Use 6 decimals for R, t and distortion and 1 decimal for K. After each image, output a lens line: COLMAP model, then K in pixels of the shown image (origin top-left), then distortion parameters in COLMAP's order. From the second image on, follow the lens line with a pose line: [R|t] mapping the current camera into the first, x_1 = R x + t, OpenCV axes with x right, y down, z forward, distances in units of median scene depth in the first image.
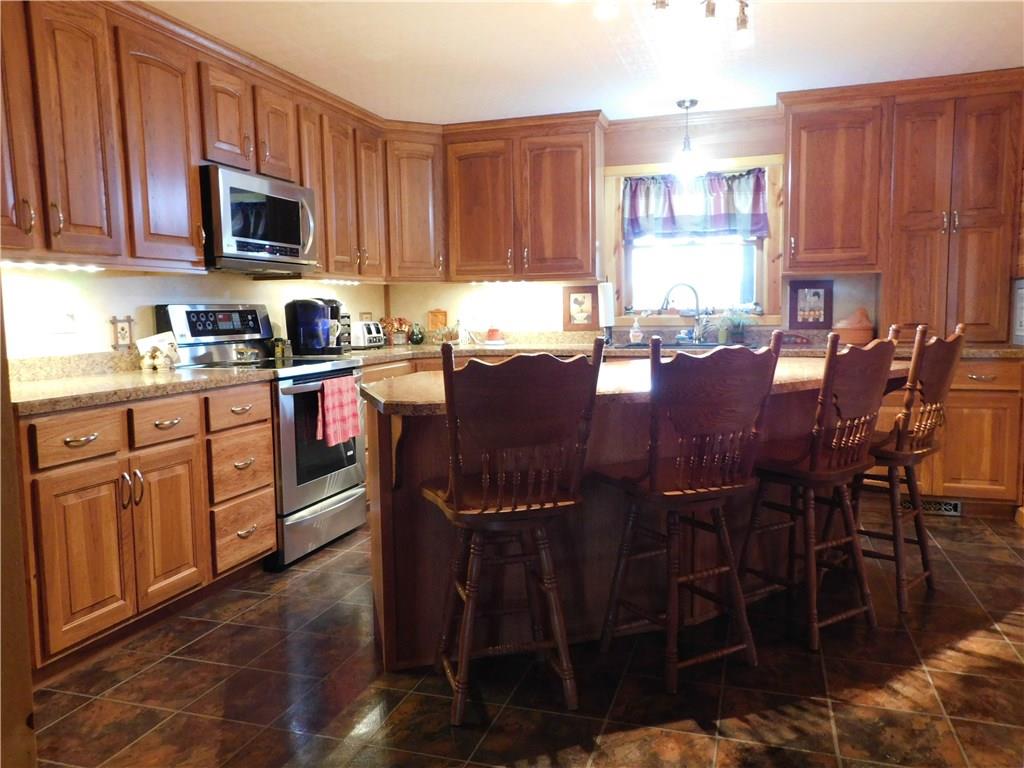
lens RADIAL K [[784.4, 0, 501.1], [0, 784.4, 381.7], [0, 0, 1]] dist [0.001486, 0.028141]
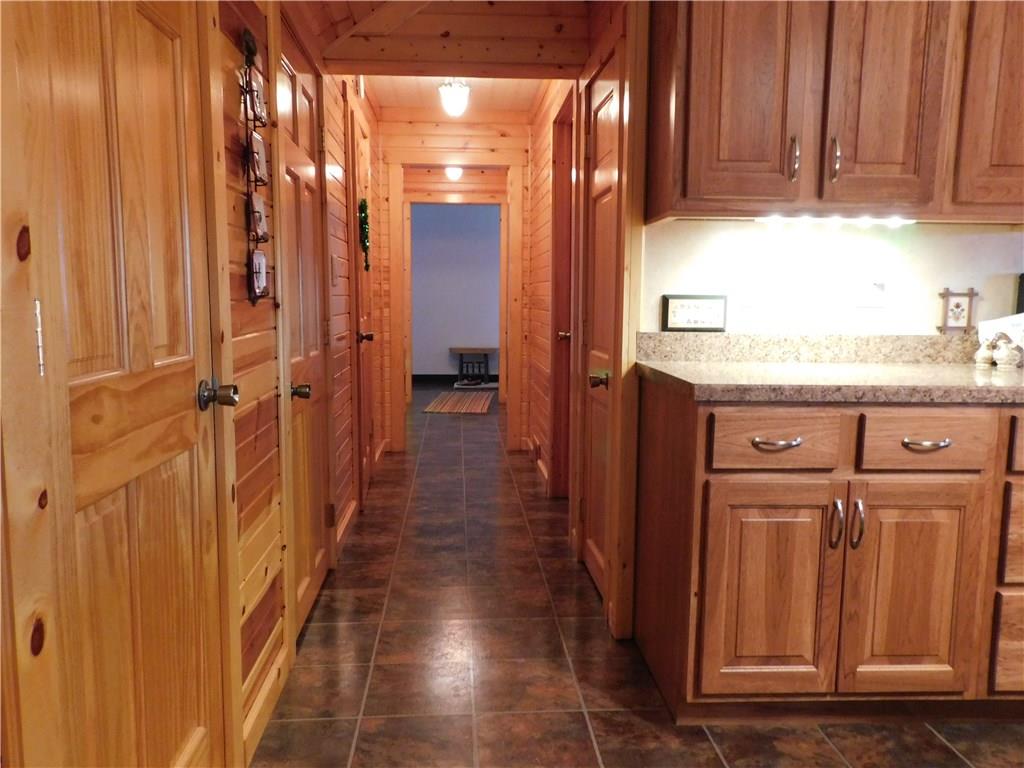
lens RADIAL K [[784.4, 0, 510.0], [0, 784.4, 386.0], [0, 0, 1]] dist [0.001486, 0.028141]
pose [[0.380513, 0.131010, -0.915449, 0.049017], [-0.104721, 0.989651, 0.098101, -0.024394], [0.918827, 0.058538, 0.390294, 0.386950]]
